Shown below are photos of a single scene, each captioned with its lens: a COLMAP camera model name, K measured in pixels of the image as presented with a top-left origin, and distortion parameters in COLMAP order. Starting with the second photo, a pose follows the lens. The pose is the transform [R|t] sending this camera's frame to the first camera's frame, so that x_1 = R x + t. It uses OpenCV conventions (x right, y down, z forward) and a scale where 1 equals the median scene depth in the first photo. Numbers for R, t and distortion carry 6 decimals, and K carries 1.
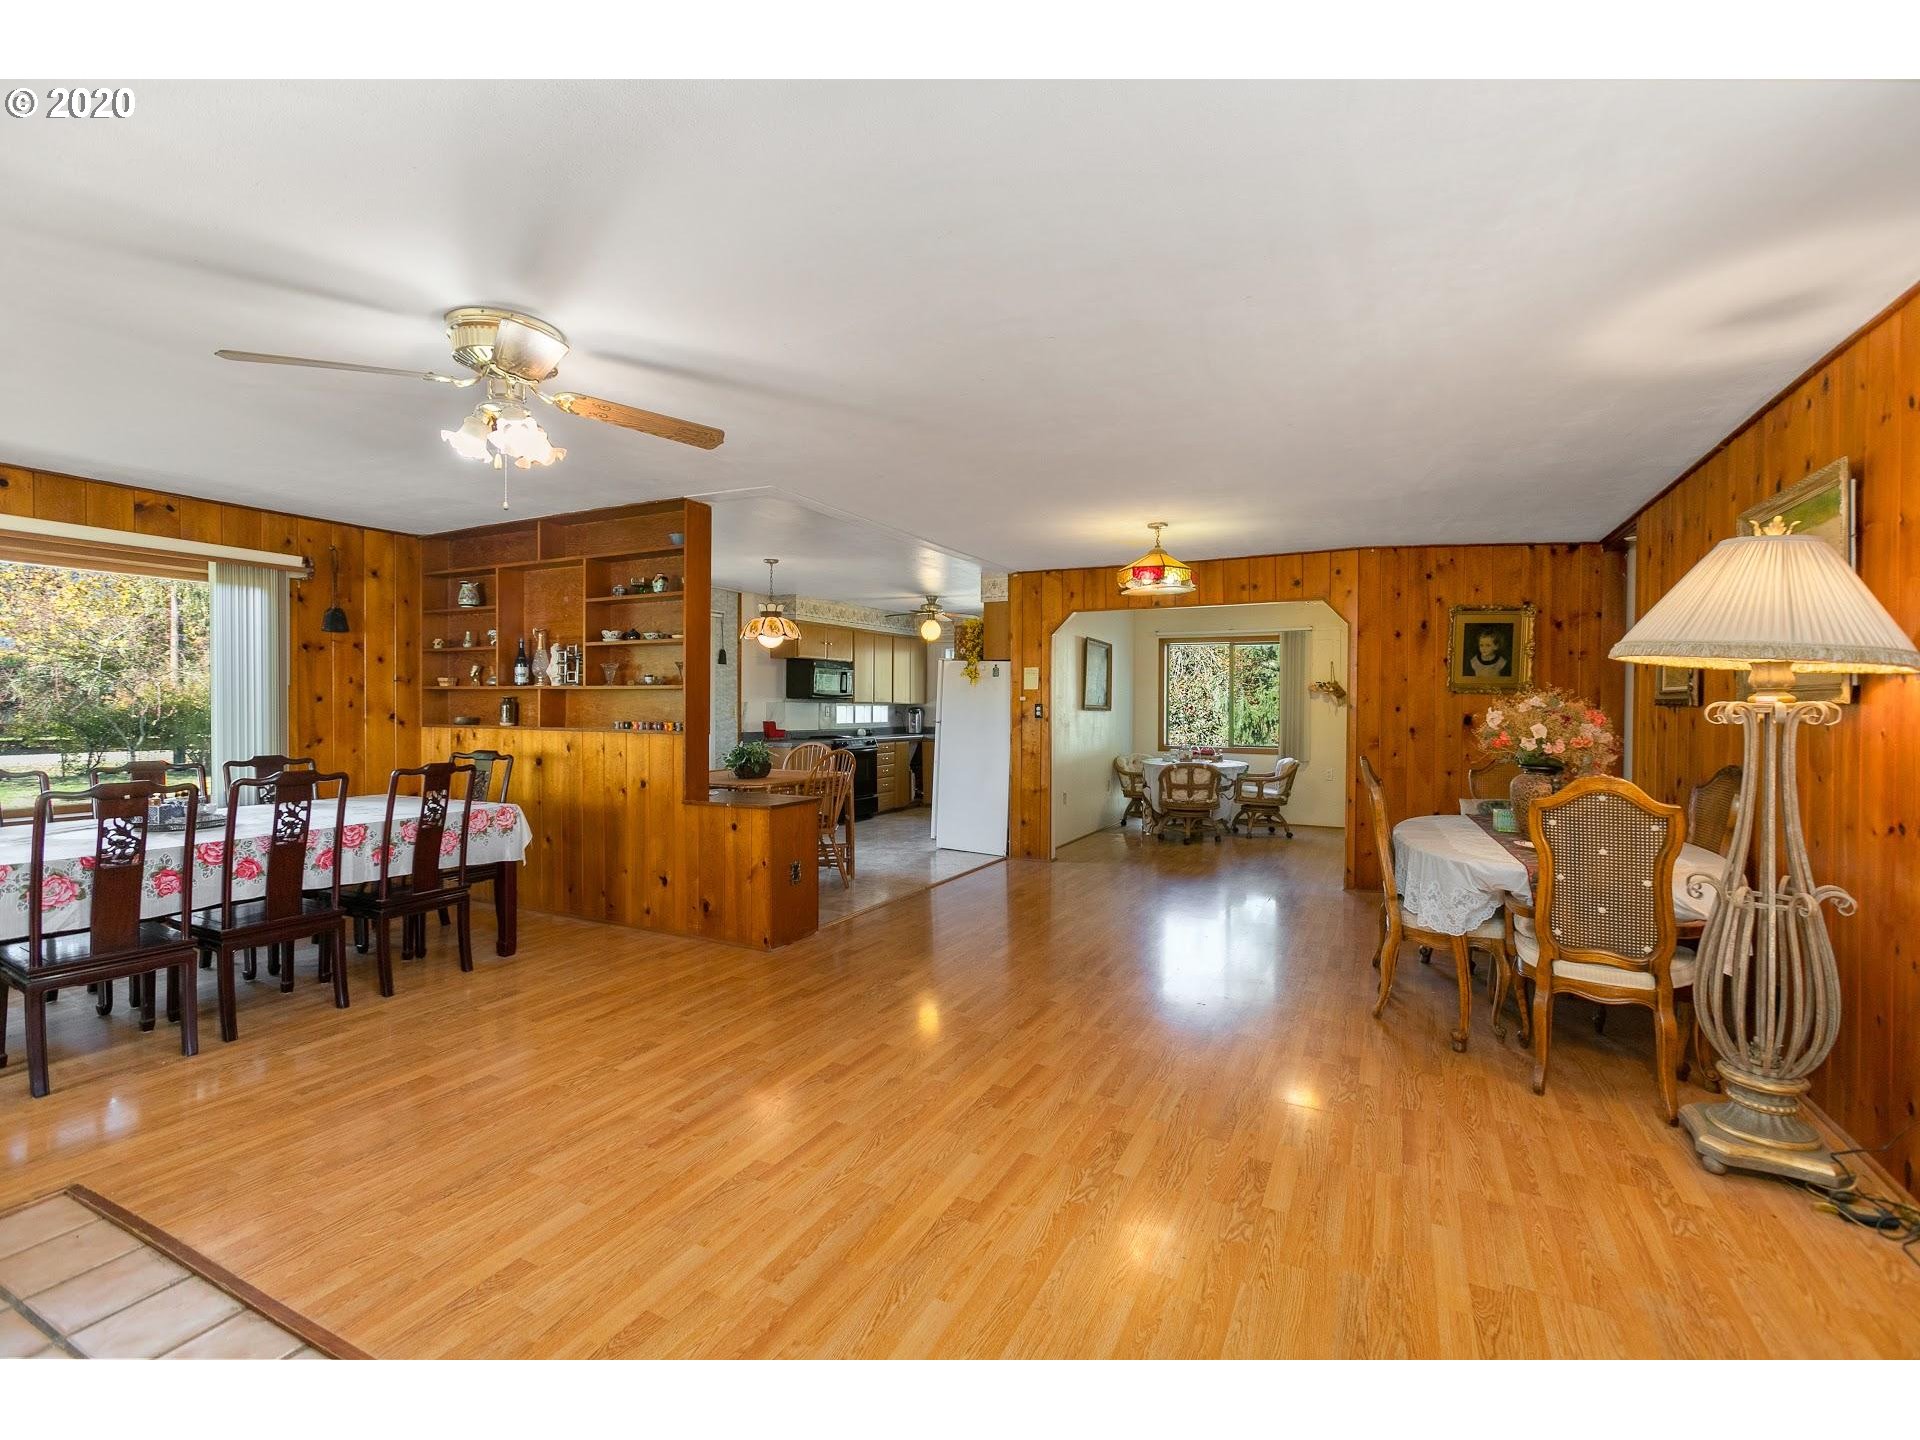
lens RADIAL K [[918.5, 0, 954.4], [0, 918.5, 717.5], [0, 0, 1]] dist [0.017979, 0.003140]
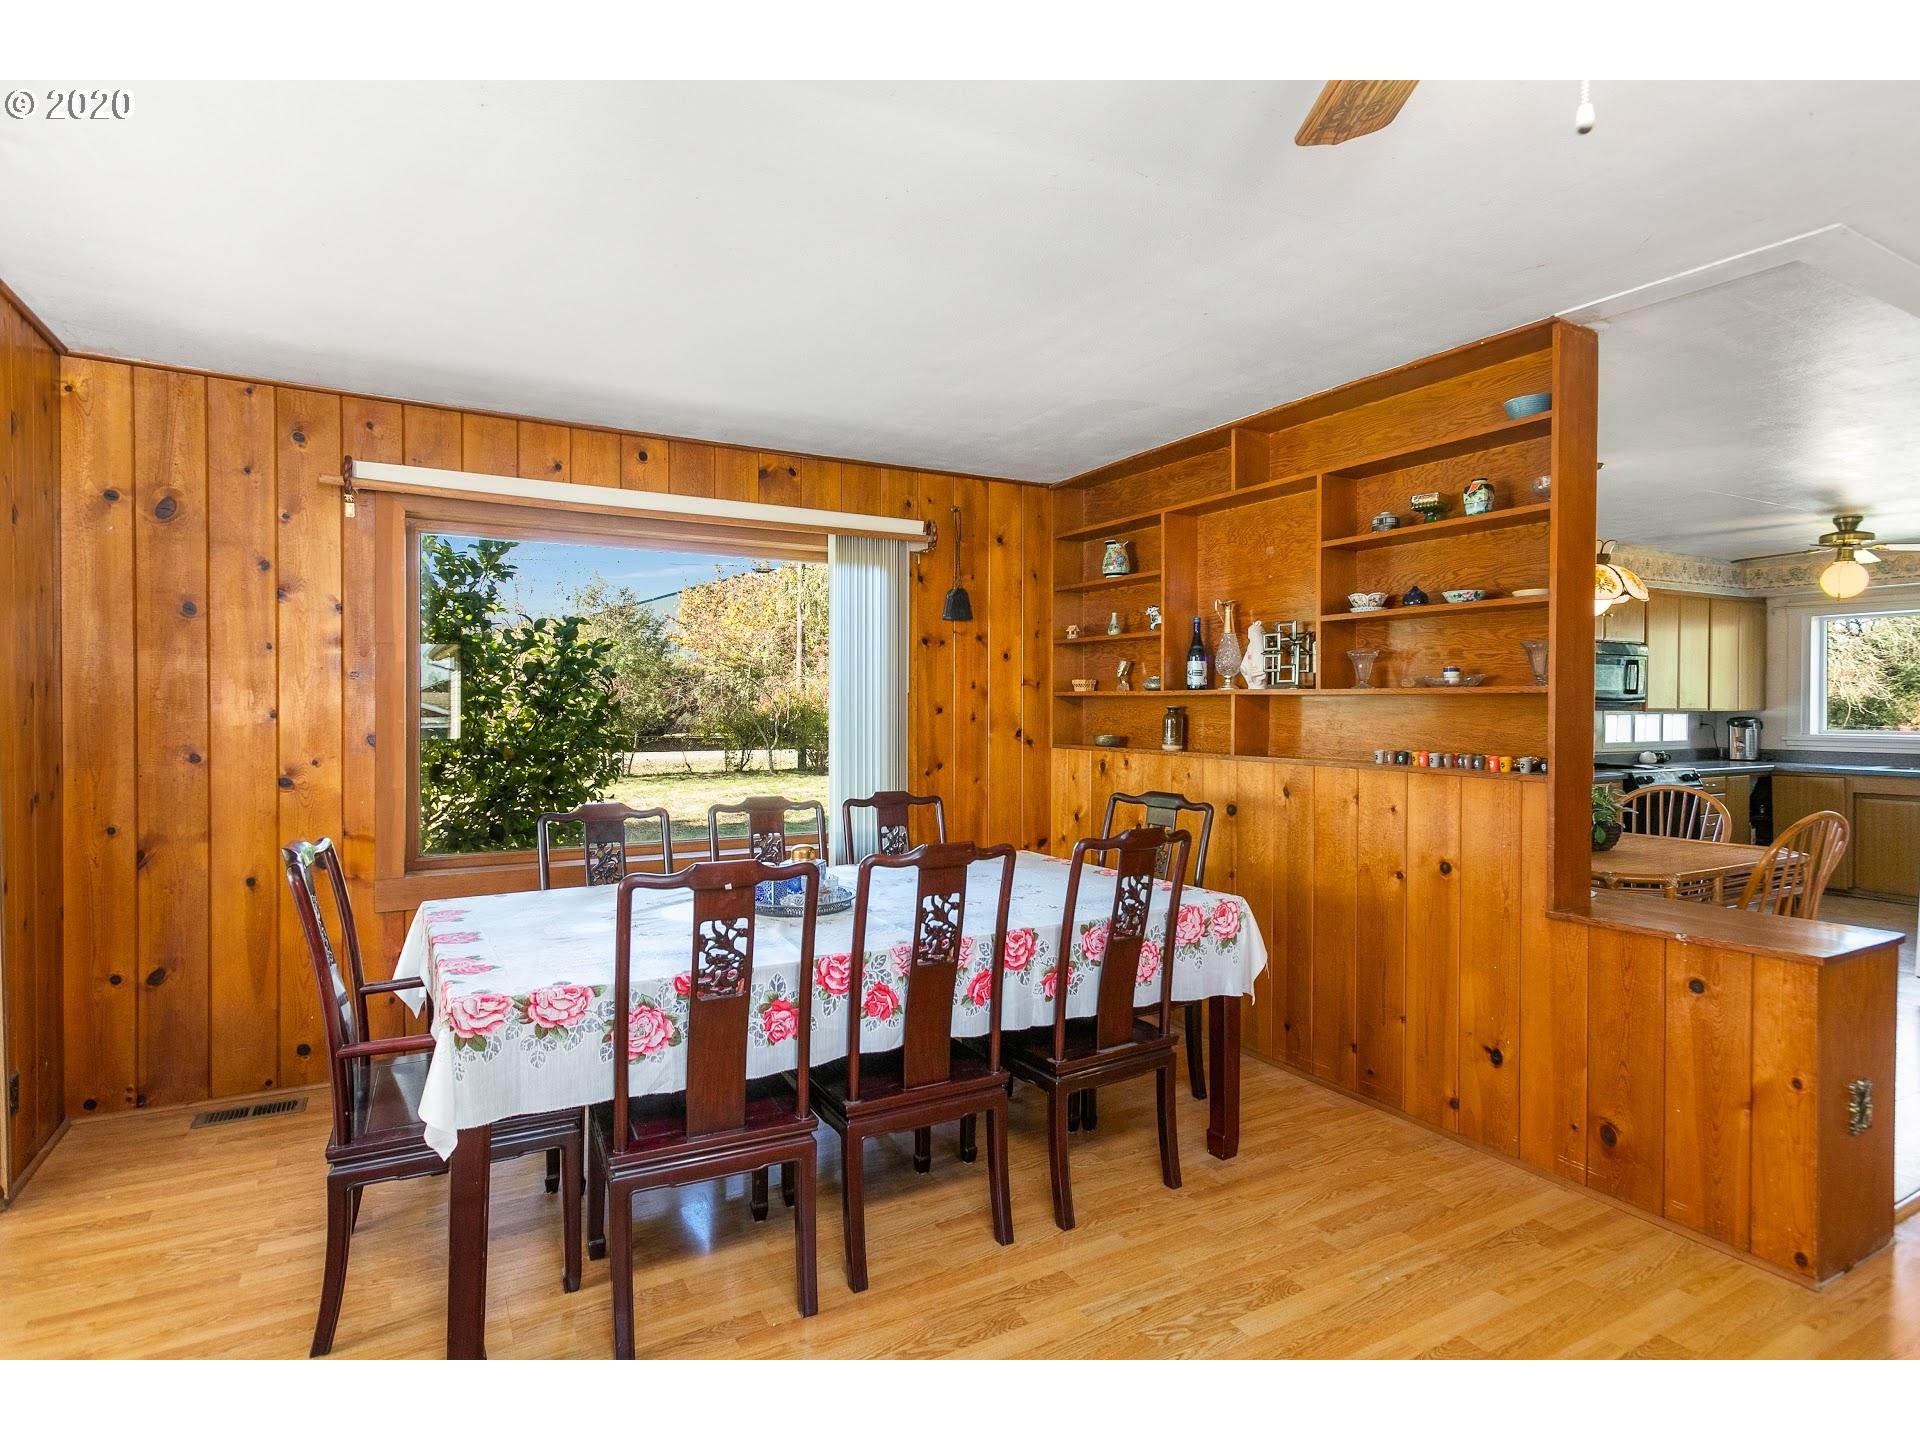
lens RADIAL K [[987.2, 0, 949.6], [0, 987.2, 720.8], [0, 0, 1]] dist [0.001628, 0.000691]
pose [[0.854320, 0.006210, -0.519711, -0.271207], [-0.004924, 0.999980, 0.003854, -0.015067], [0.519724, -0.000733, 0.854334, 0.331128]]
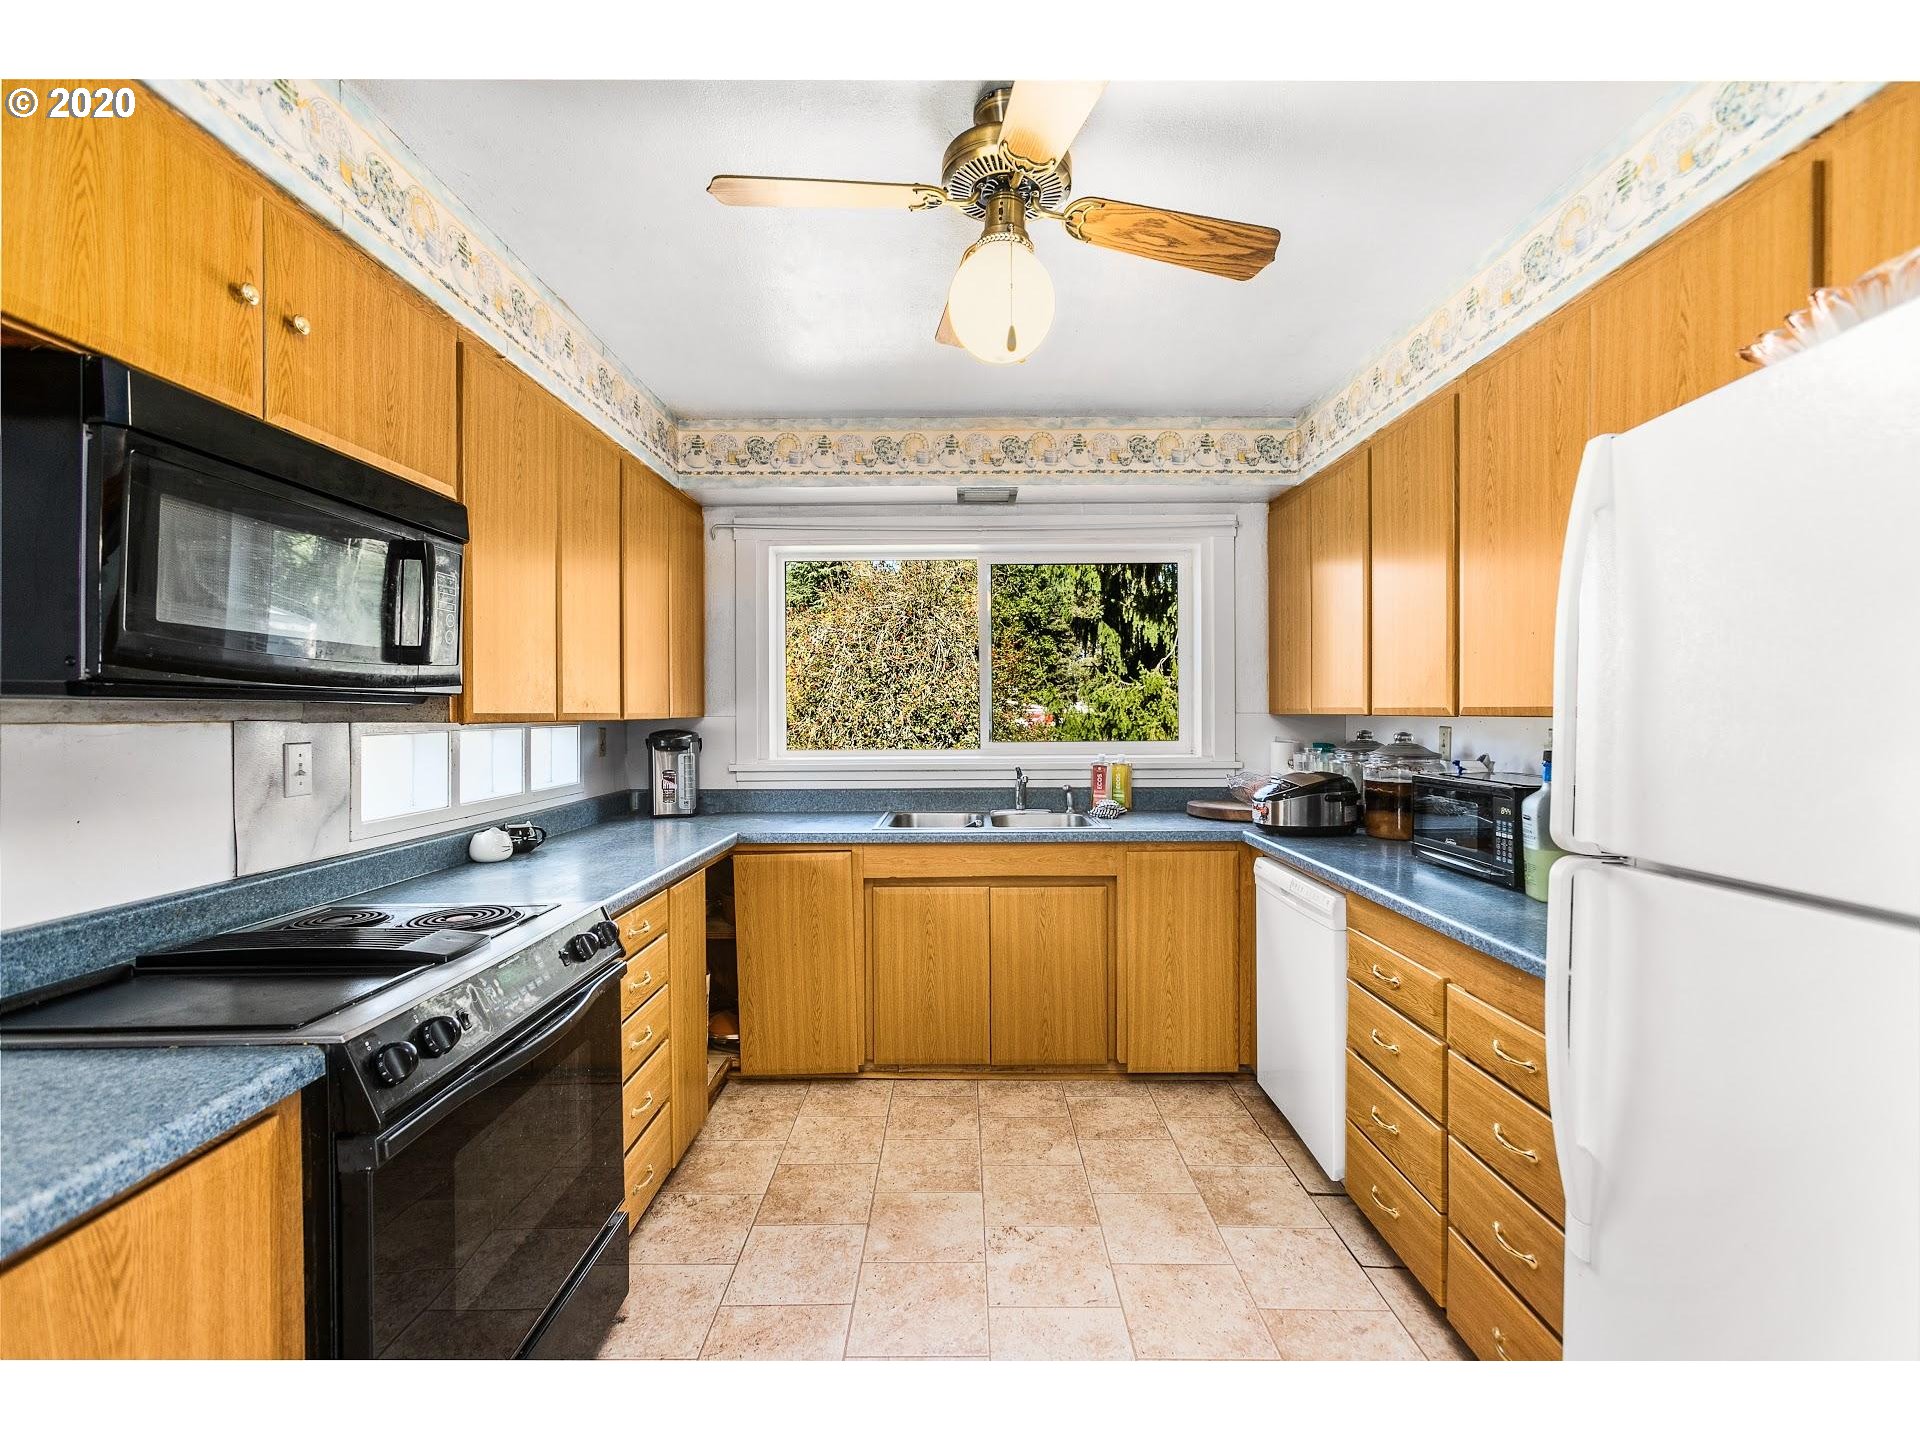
lens RADIAL K [[865.6, 0, 958.9], [0, 865.6, 718.8], [0, 0, 1]] dist [-0.000240, 0.000012]
pose [[0.870653, -0.011020, 0.491775, -0.180516], [0.015229, 0.999874, -0.004556, -0.022193], [-0.491662, 0.011456, 0.870711, 1.311062]]
